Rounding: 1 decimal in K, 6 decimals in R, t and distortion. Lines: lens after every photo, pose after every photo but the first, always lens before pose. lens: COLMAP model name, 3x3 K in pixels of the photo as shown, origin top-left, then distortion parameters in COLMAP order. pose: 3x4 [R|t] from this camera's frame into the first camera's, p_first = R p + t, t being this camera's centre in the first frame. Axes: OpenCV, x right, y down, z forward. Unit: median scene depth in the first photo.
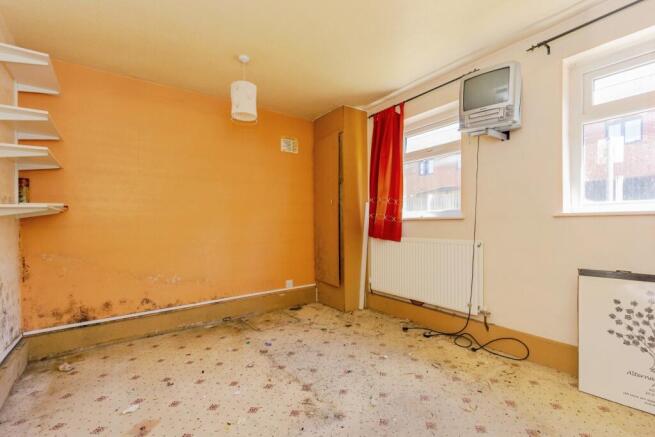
lens RADIAL K [[290.5, 0, 325.3], [0, 290.5, 220.0], [0, 0, 1]] dist [0.002155, 0.000258]
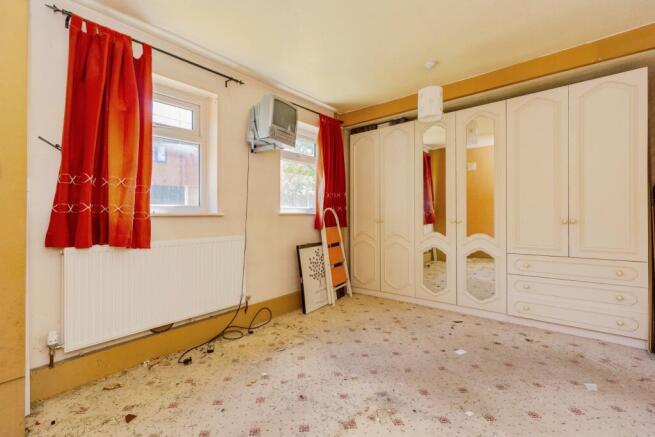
lens RADIAL K [[290.5, 0, 325.3], [0, 290.5, 220.0], [0, 0, 1]] dist [0.002155, 0.000258]
pose [[-0.244563, 0.003925, 0.969625, -0.621793], [0.010876, 0.999940, -0.001304, 0.016023], [-0.969572, 0.010226, -0.244591, 0.950775]]
